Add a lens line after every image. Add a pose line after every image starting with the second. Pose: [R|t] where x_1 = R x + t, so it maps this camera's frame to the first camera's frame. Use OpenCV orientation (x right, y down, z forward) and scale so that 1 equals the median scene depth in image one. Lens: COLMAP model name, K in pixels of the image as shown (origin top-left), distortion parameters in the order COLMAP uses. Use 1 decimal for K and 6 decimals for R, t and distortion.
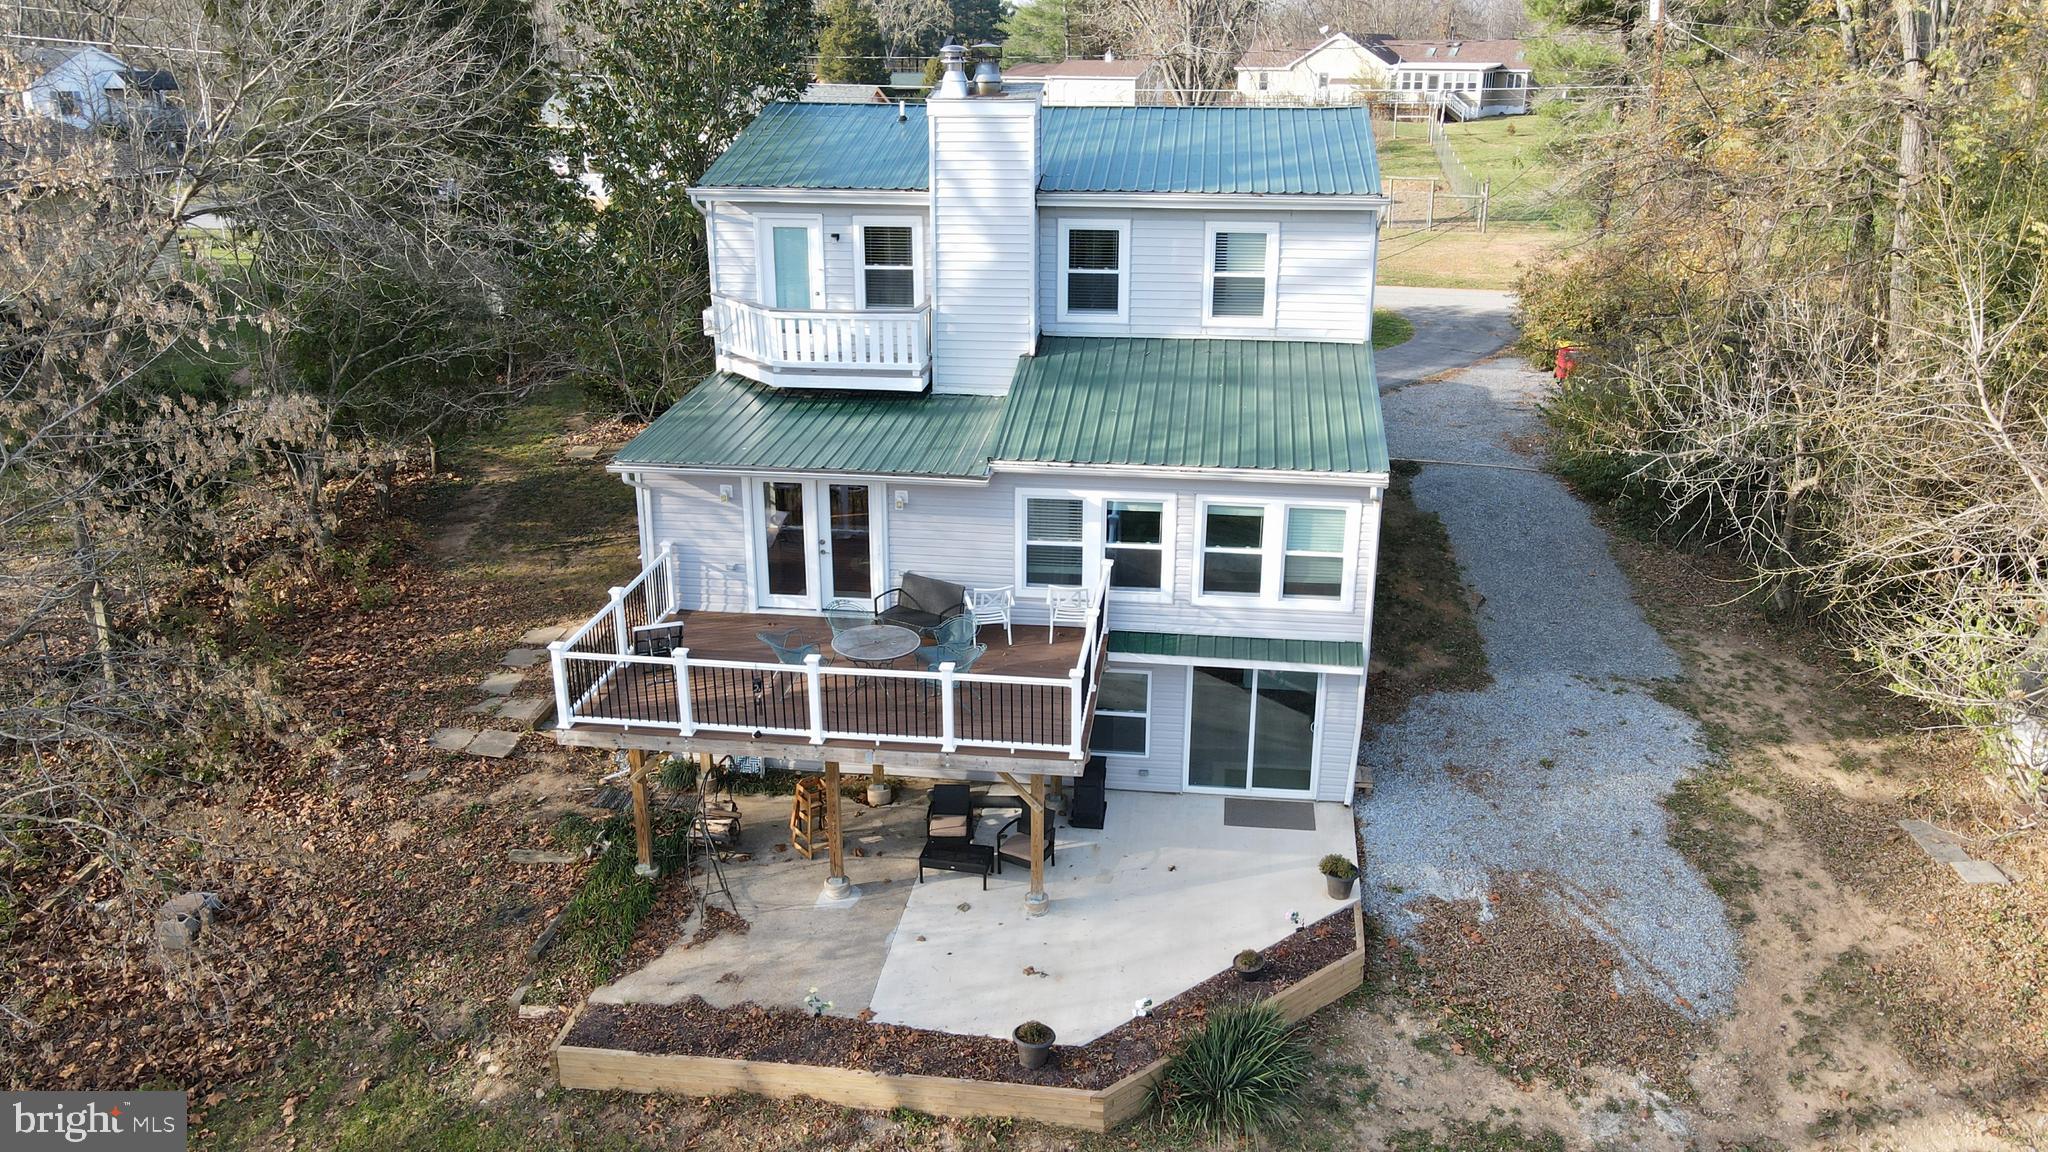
lens RADIAL K [[1525.3, 0, 1024.2], [0, 1525.3, 582.5], [0, 0, 1]] dist [-0.009624, 0.039835]
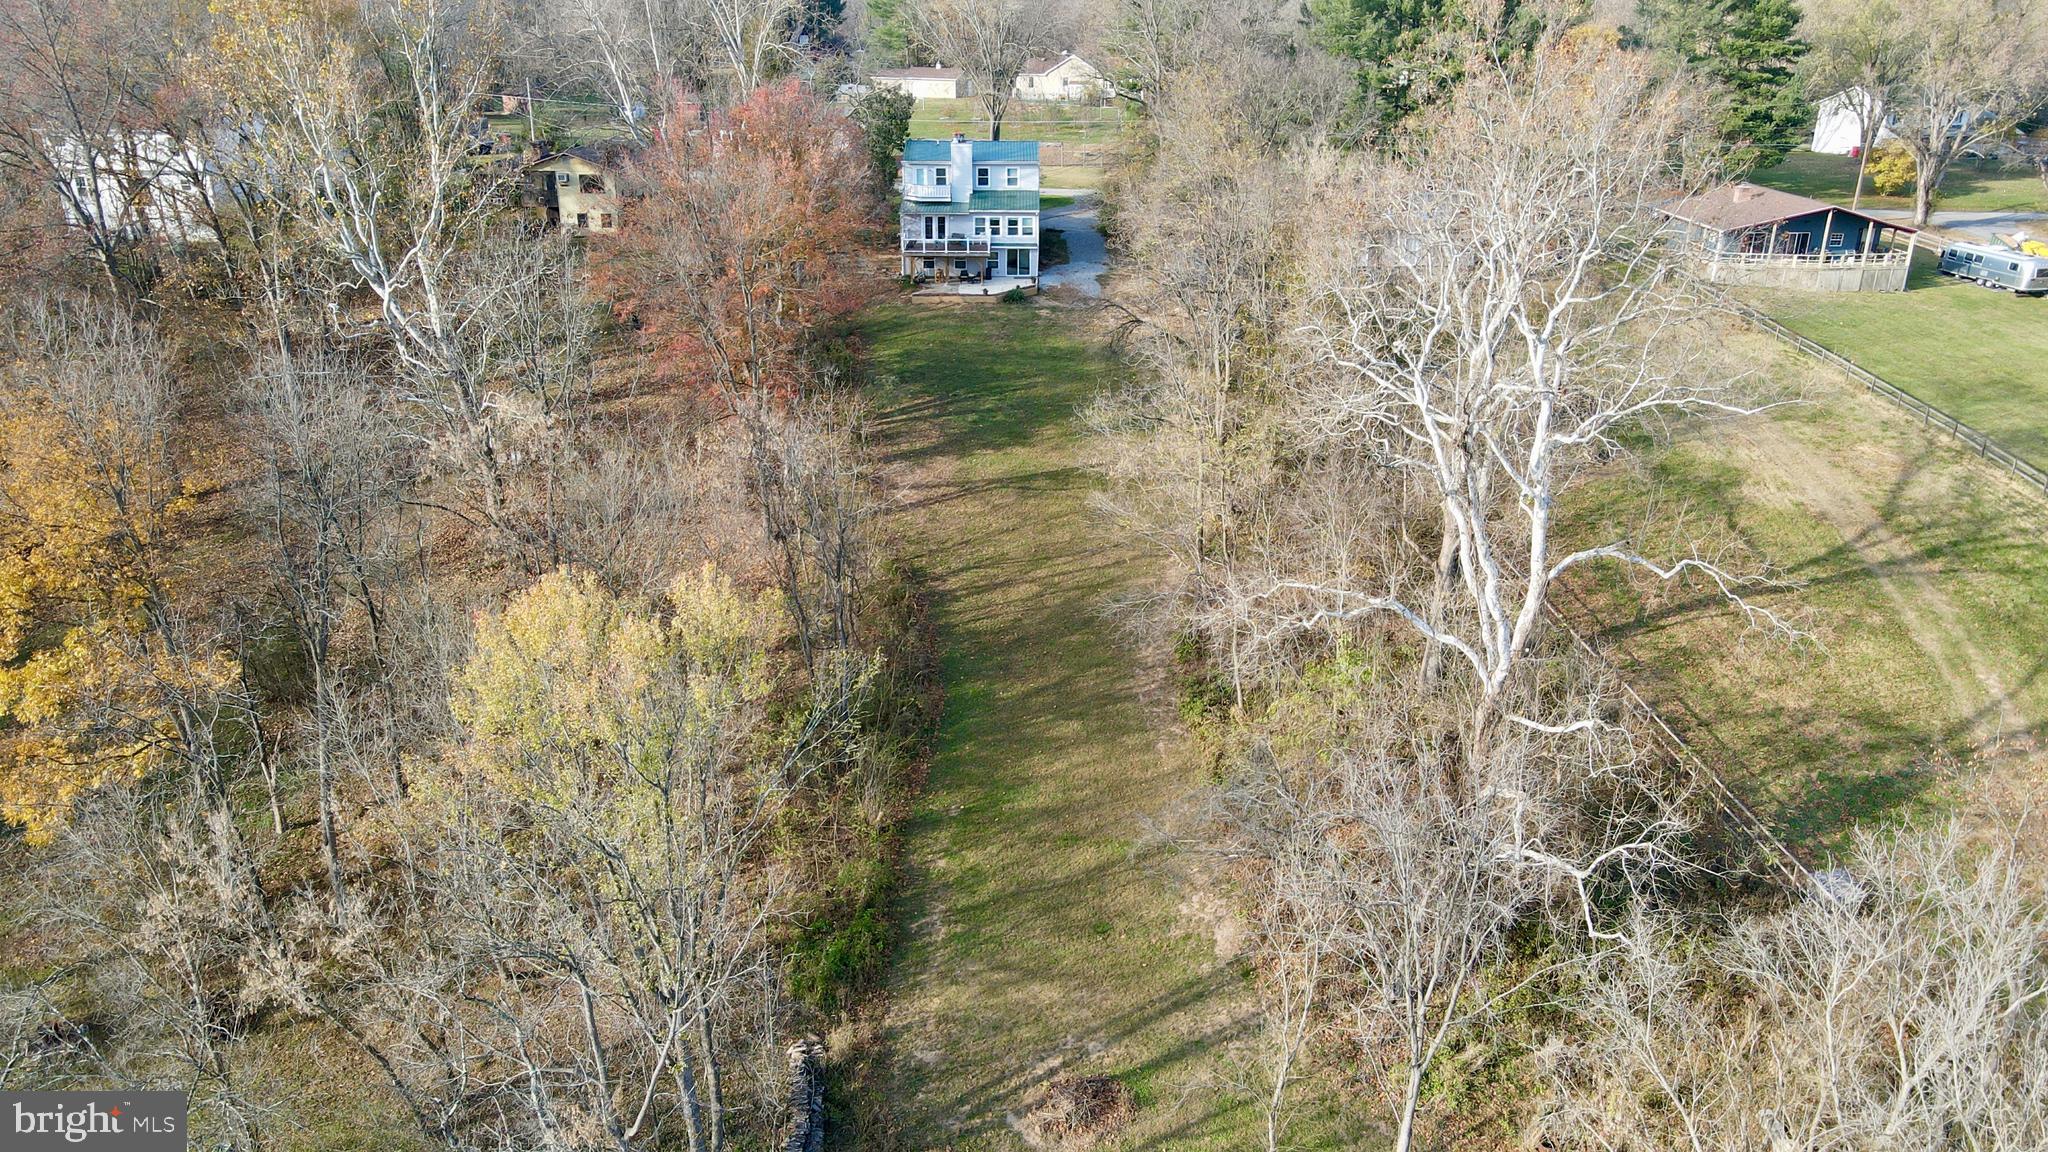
lens RADIAL K [[1525.3, 0, 1024.2], [0, 1525.3, 582.5], [0, 0, 1]] dist [-0.009624, 0.039835]
pose [[0.991136, -0.046011, 0.124626, -0.556177], [0.041644, 0.998431, 0.037425, 1.035200], [-0.126152, -0.031904, 0.991498, -4.409651]]
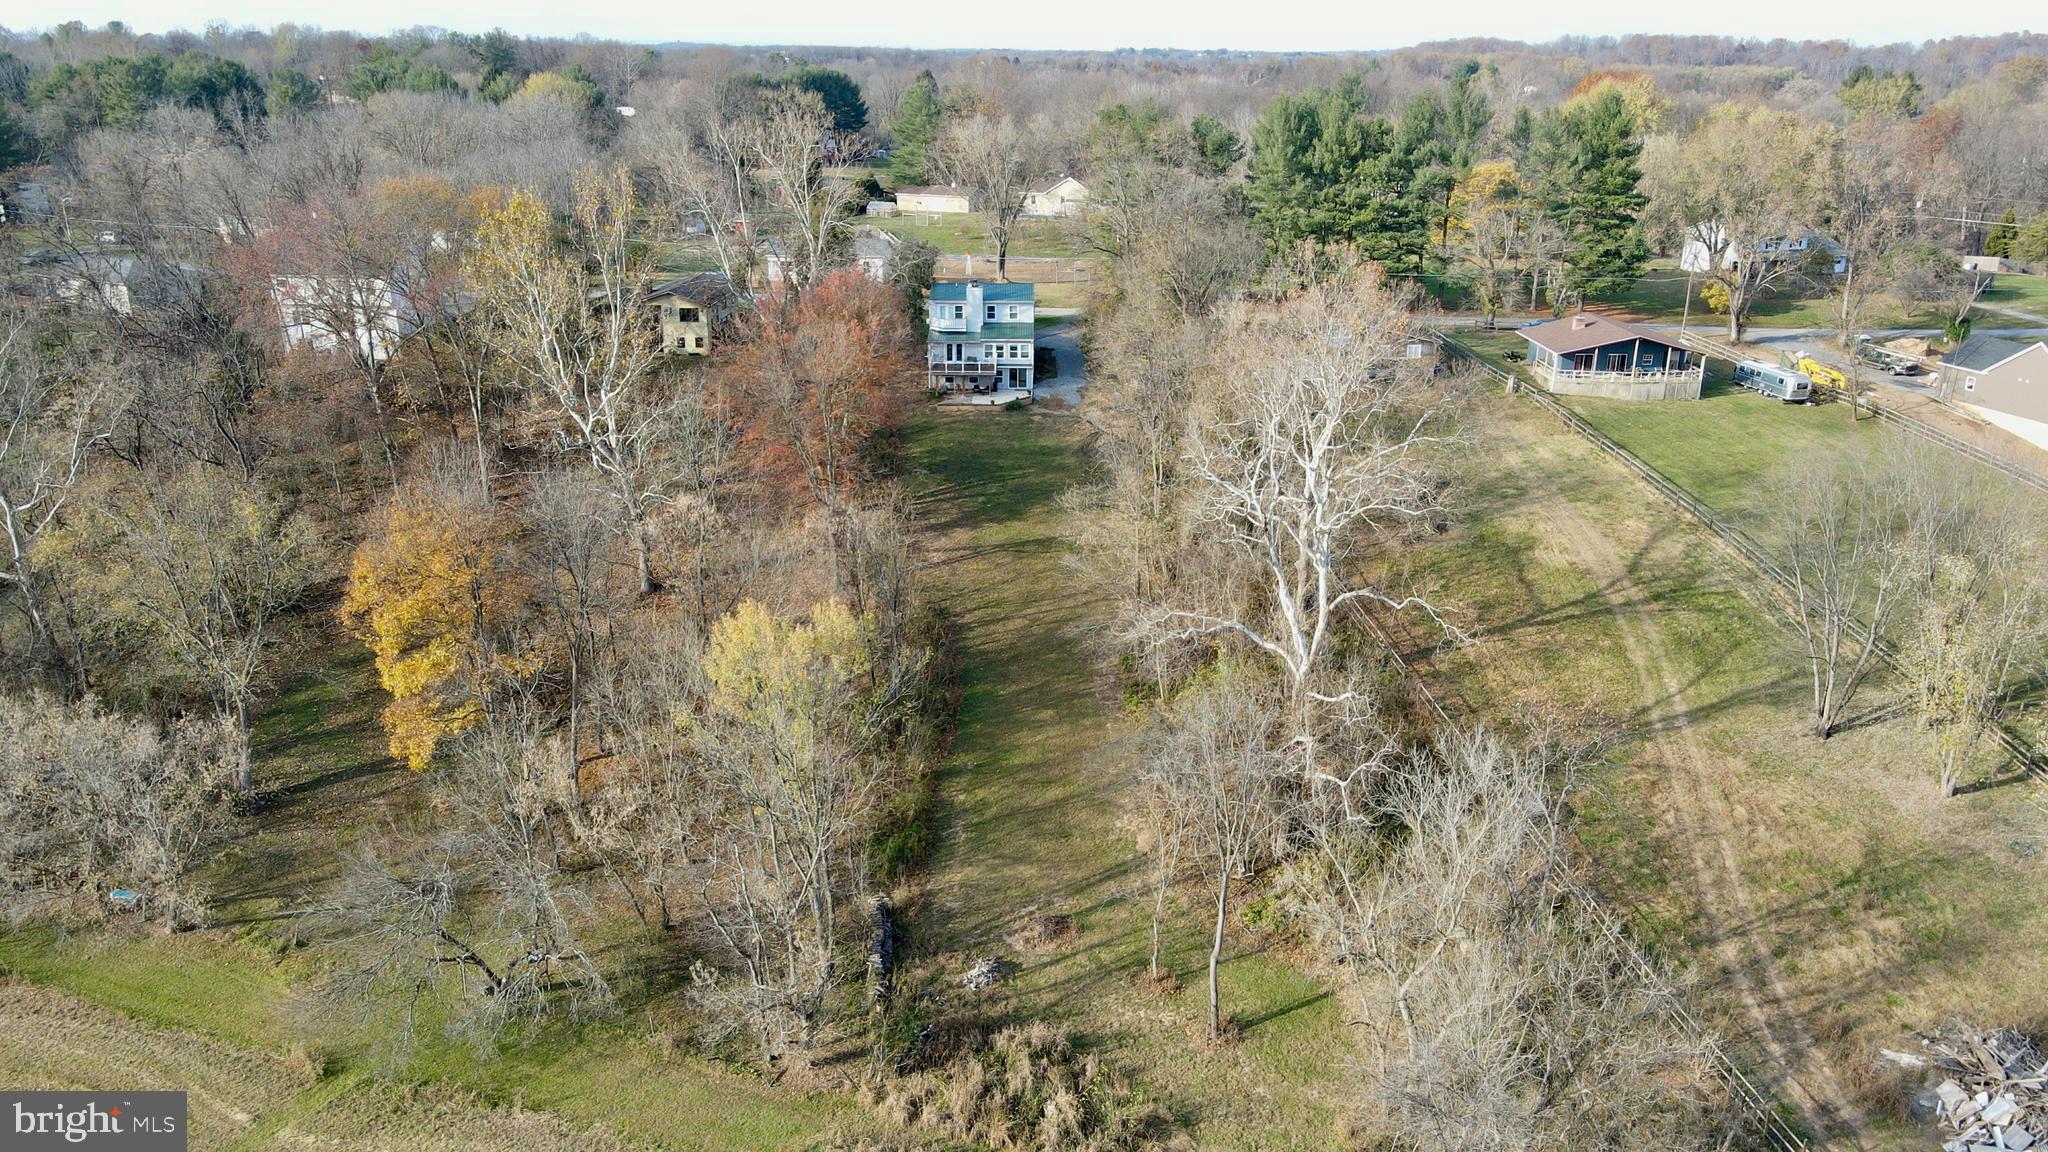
lens RADIAL K [[1525.3, 0, 1024.2], [0, 1525.3, 582.5], [0, 0, 1]] dist [-0.009624, 0.039835]
pose [[0.991980, -0.040963, 0.119572, -0.707964], [0.041204, 0.999151, 0.000459, 1.050417], [-0.119489, 0.004472, 0.992825, -6.052275]]
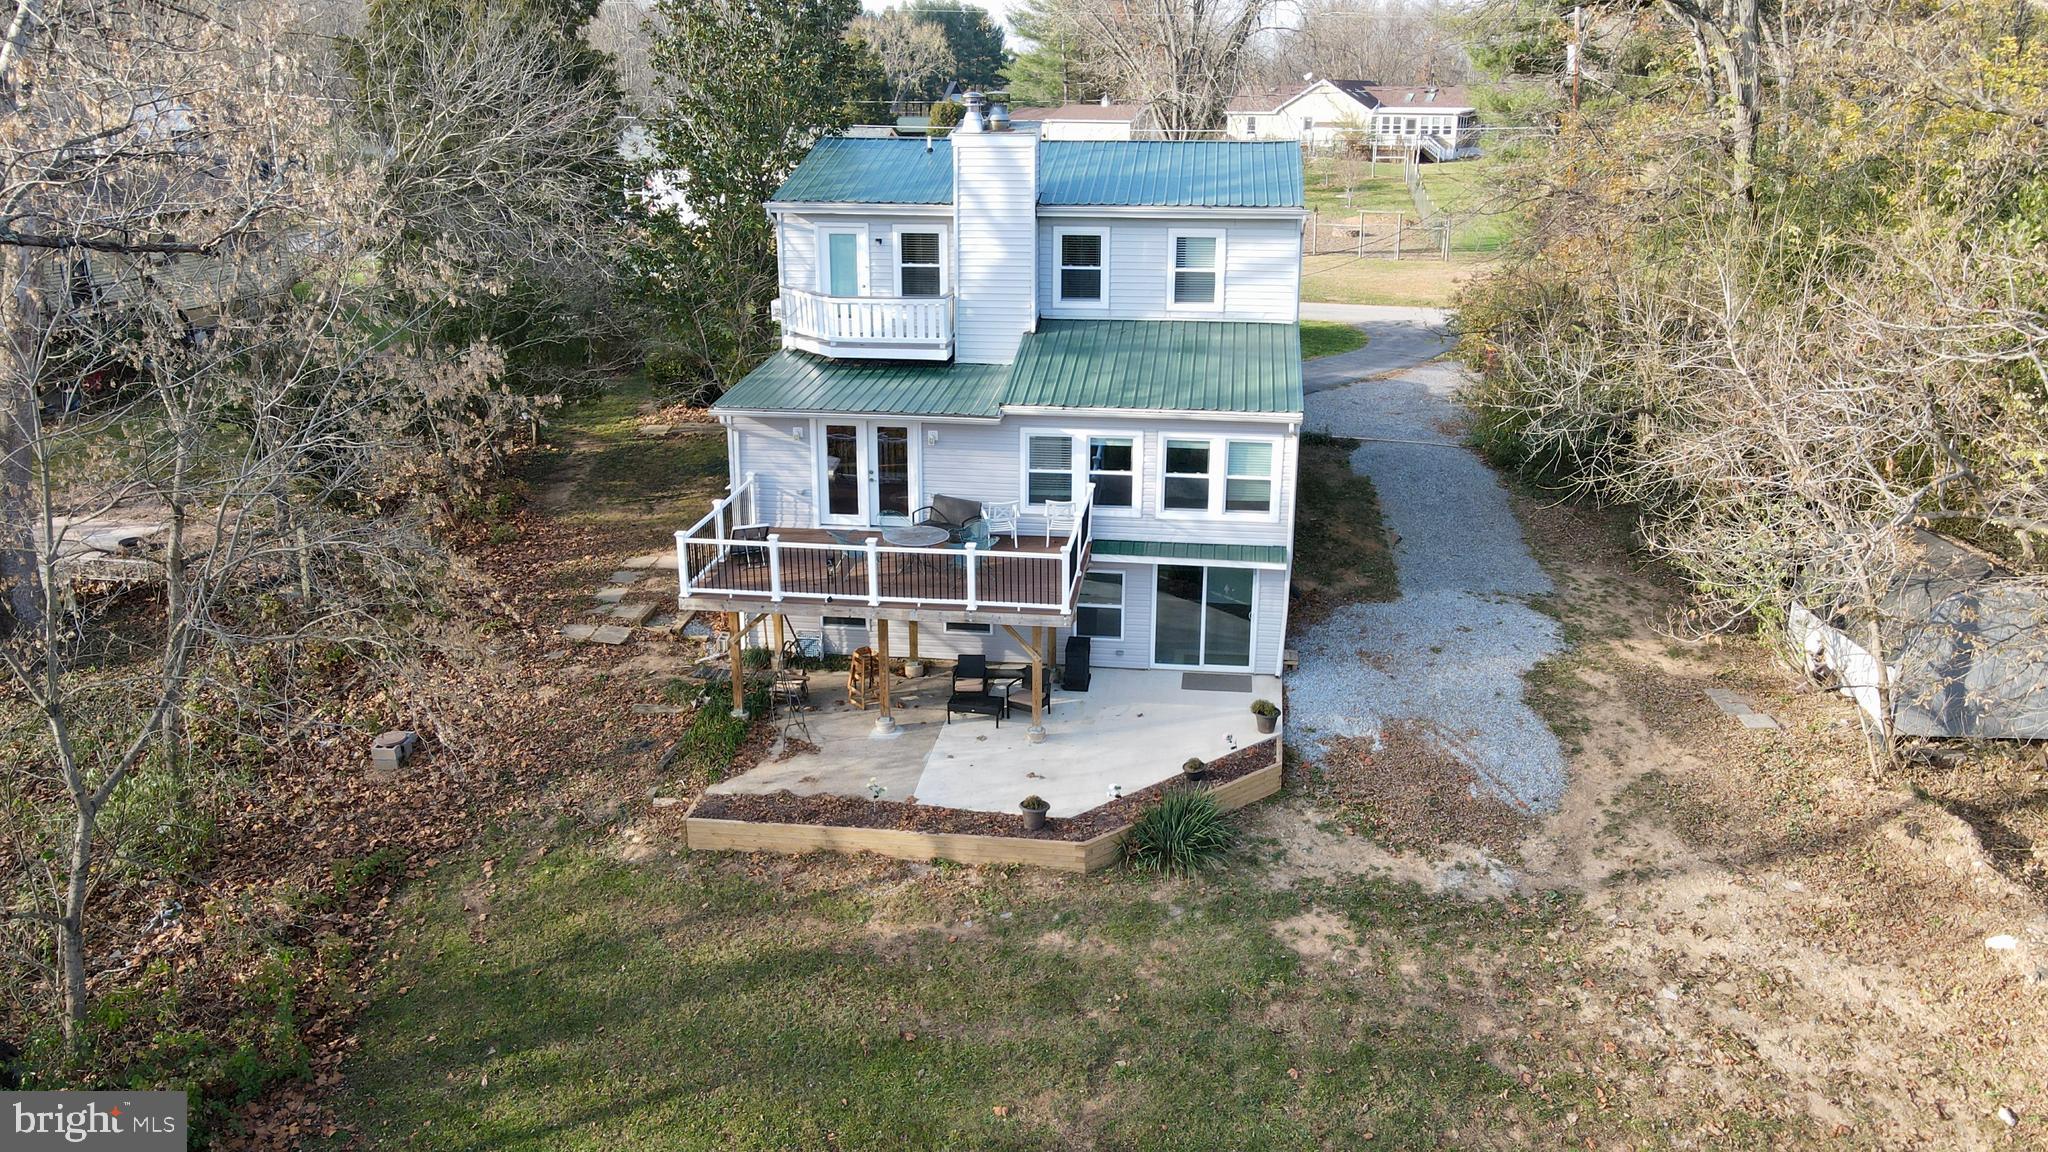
lens RADIAL K [[1525.3, 0, 1024.2], [0, 1525.3, 582.5], [0, 0, 1]] dist [-0.009624, 0.039835]
pose [[1.000000, 0.000454, 0.000052, -0.002507], [-0.000453, 0.999651, -0.026429, 0.103317], [-0.000064, 0.026429, 0.999651, -0.299083]]
